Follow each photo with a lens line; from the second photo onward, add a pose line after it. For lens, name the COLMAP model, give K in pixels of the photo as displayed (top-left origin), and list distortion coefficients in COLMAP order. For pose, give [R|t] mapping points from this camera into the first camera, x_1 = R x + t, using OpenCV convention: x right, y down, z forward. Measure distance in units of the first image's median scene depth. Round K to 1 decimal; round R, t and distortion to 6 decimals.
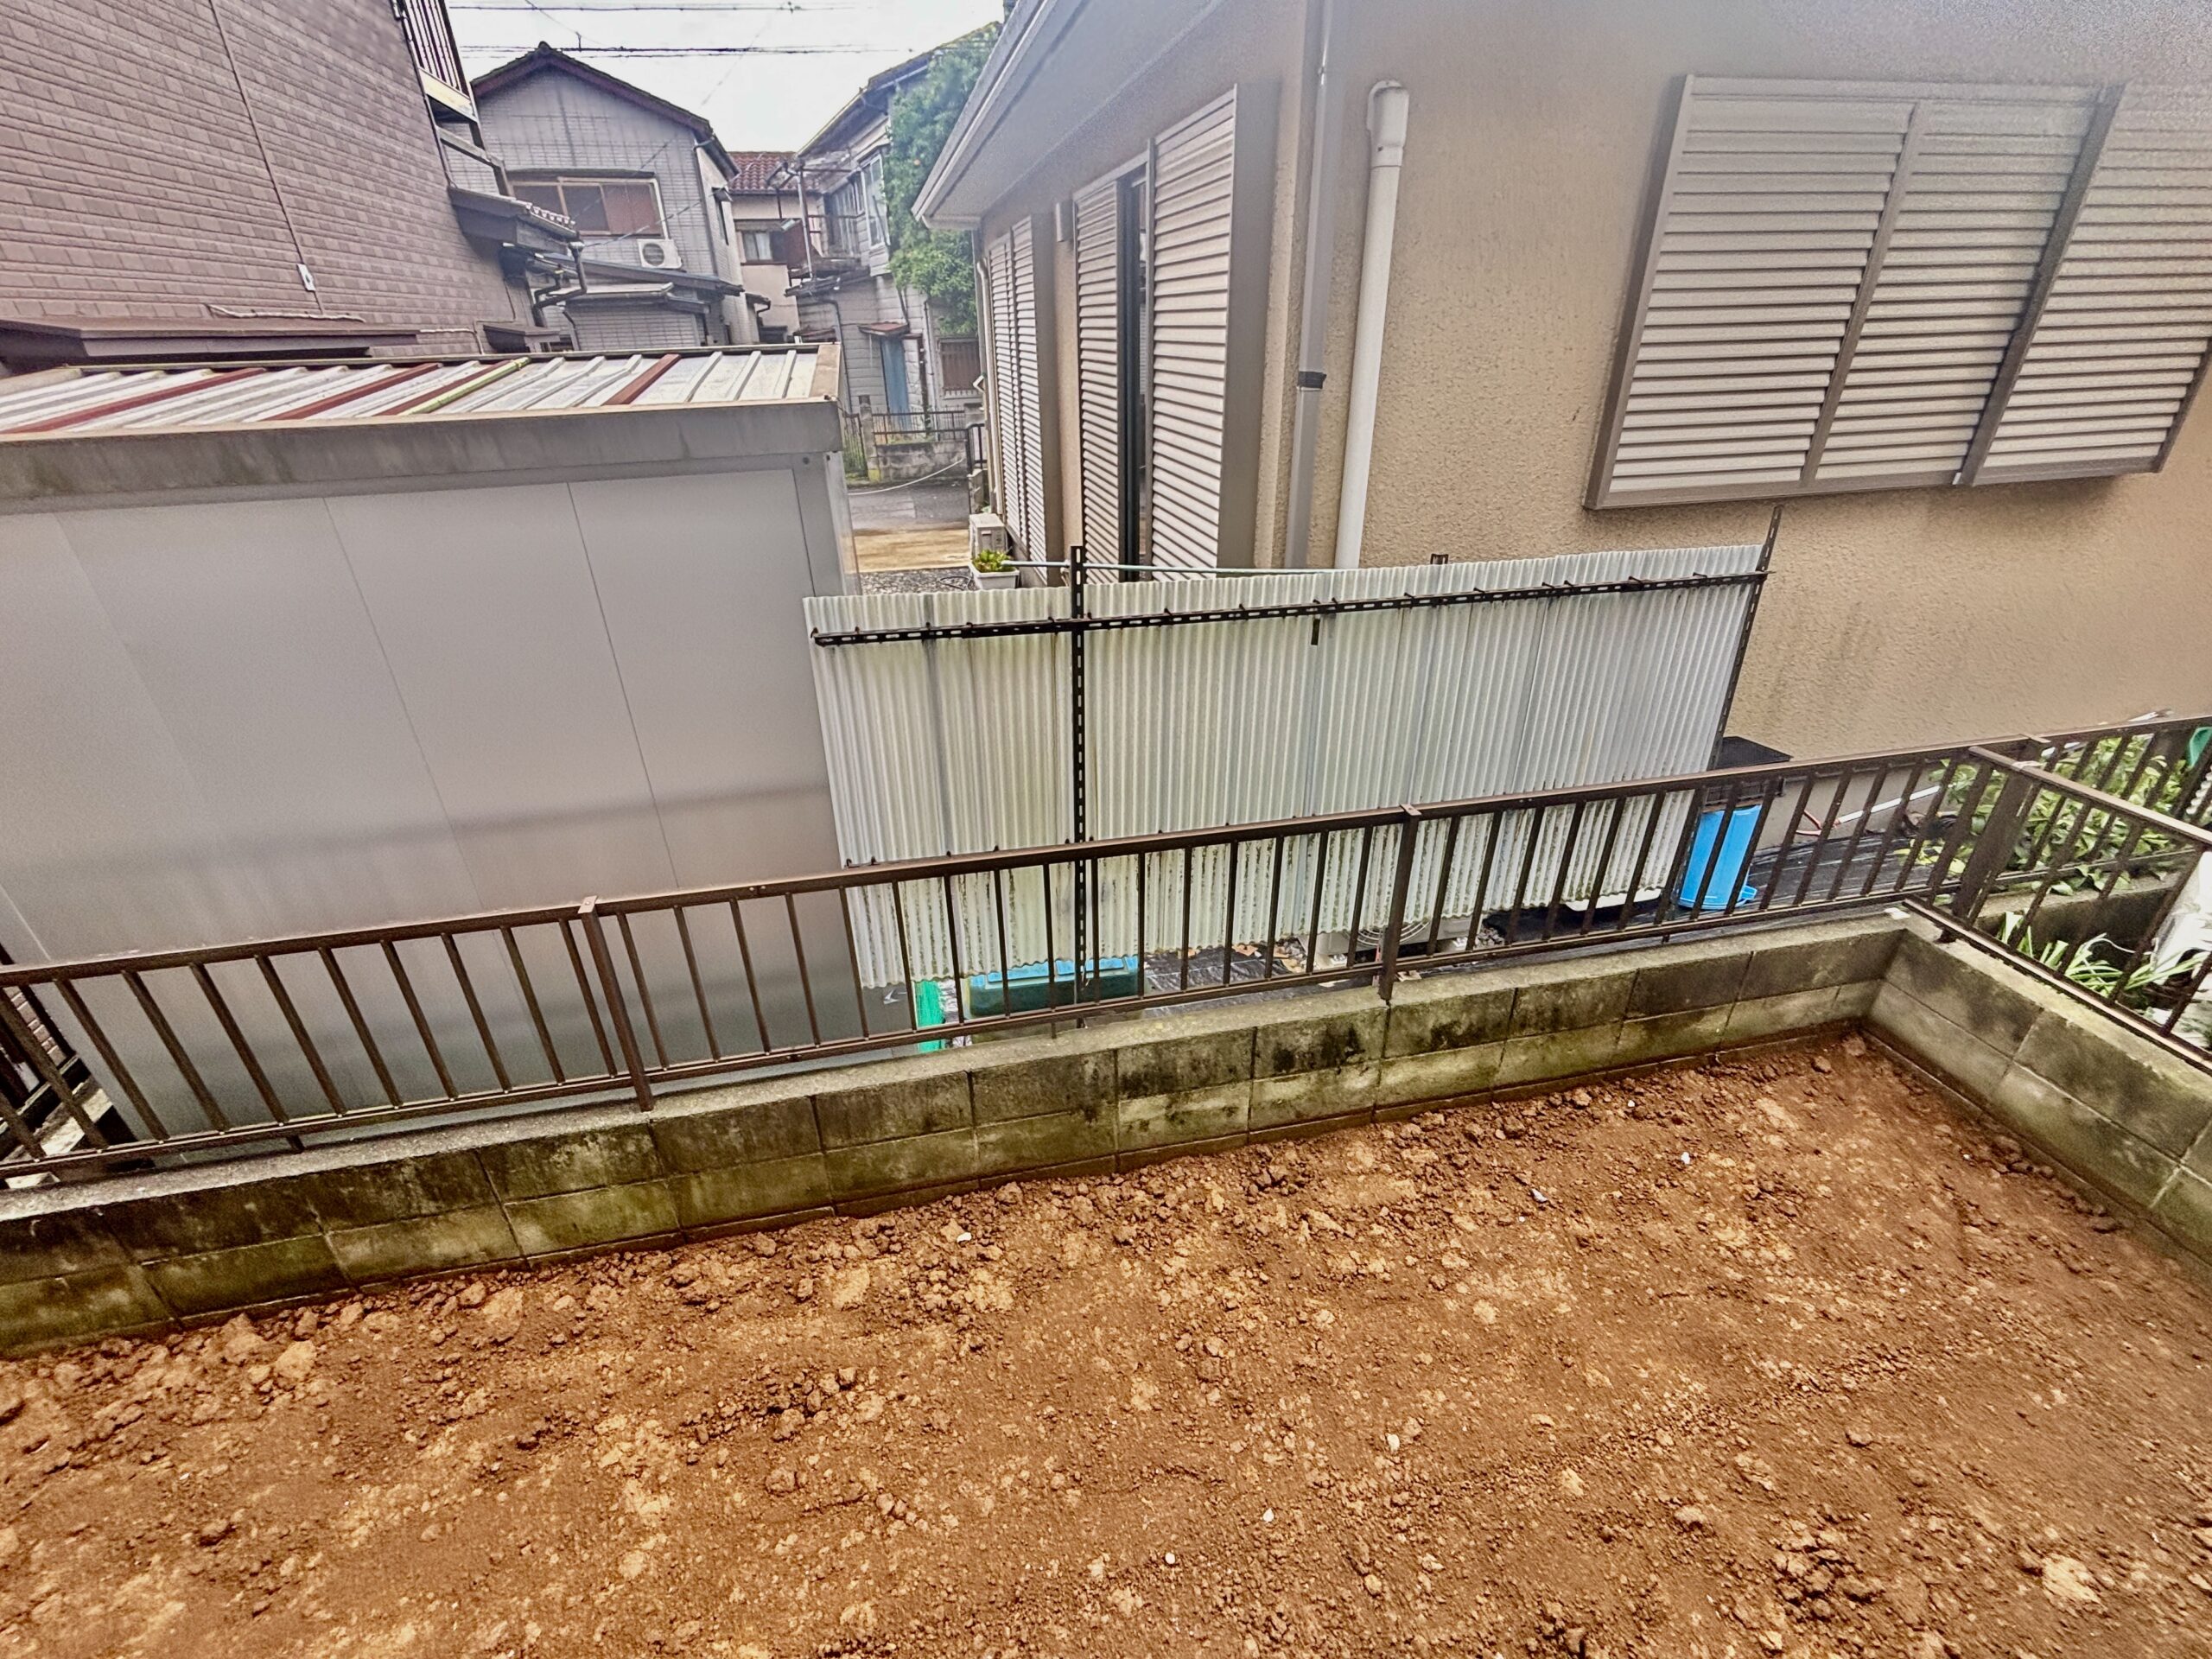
lens RADIAL K [[970.8, 0, 1106.0], [0, 970.8, 829.5], [0, 0, 1]] dist [0.005103, -0.001008]
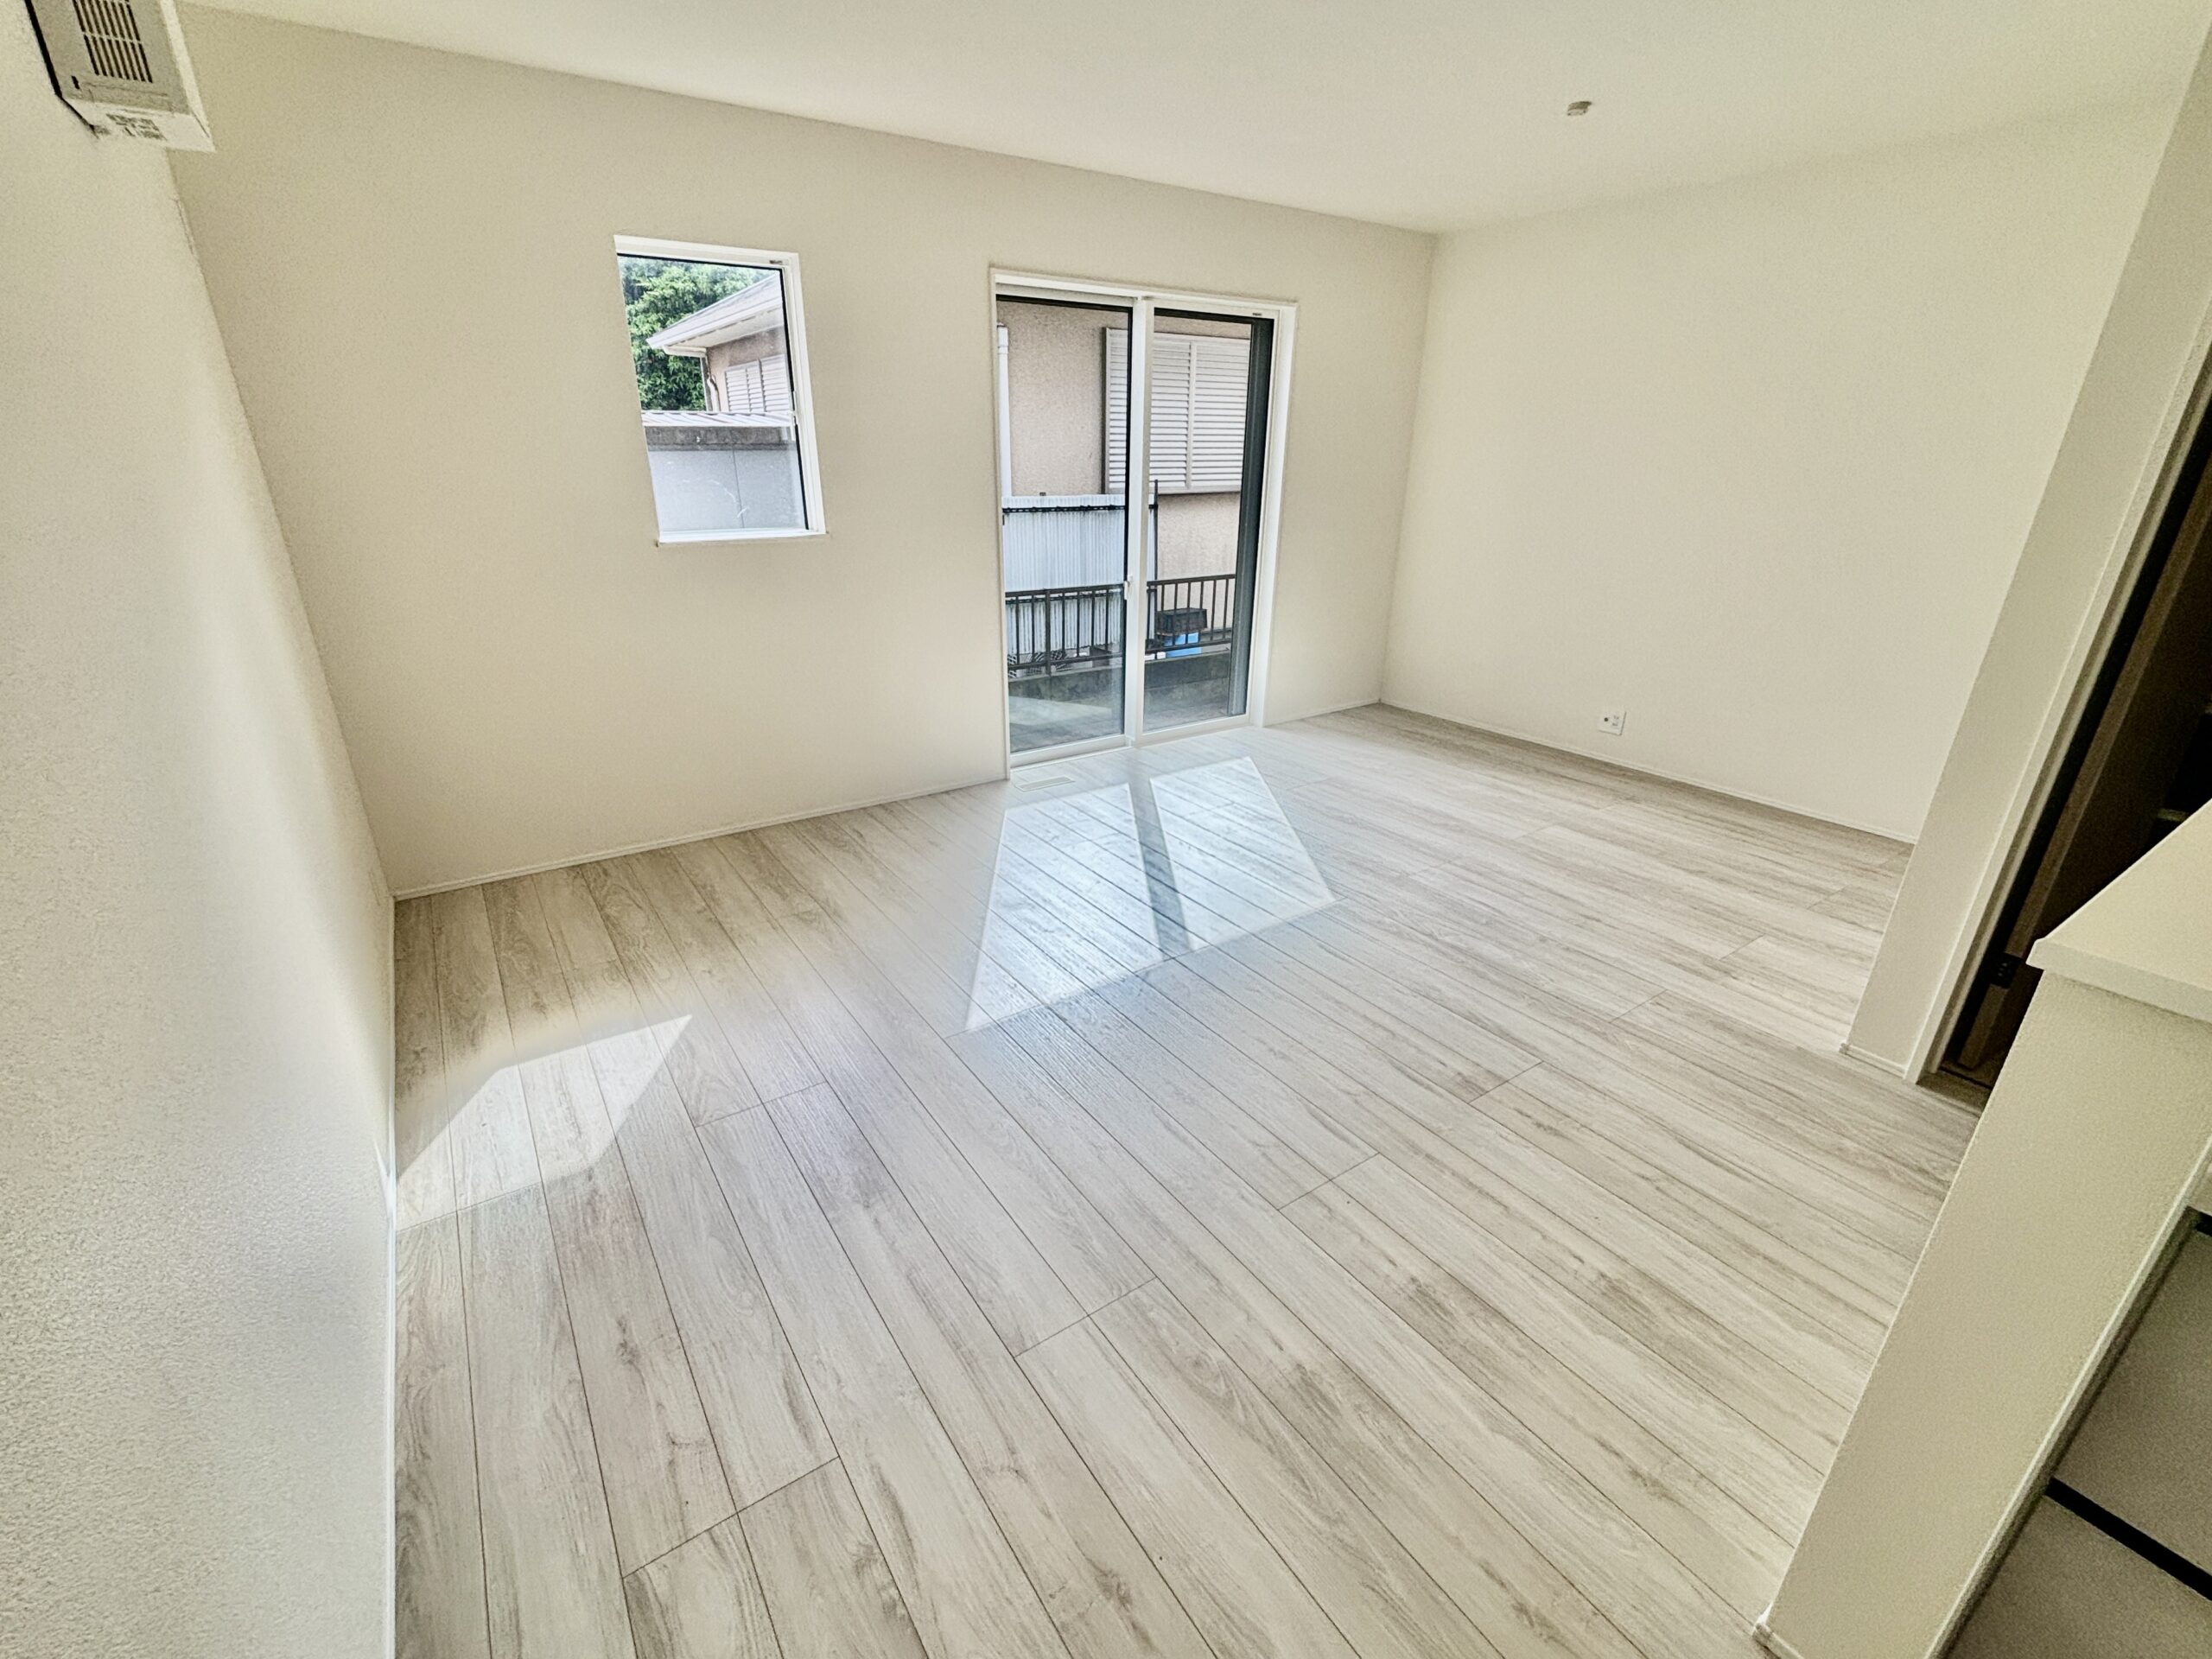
lens RADIAL K [[951.4, 0, 1138.9], [0, 951.4, 832.8], [0, 0, 1]] dist [-0.000598, -0.000183]
pose [[0.919282, -0.119620, 0.374982, -0.504735], [0.152340, 0.986581, -0.058746, 0.823391], [-0.362922, 0.111129, 0.925169, -1.410741]]
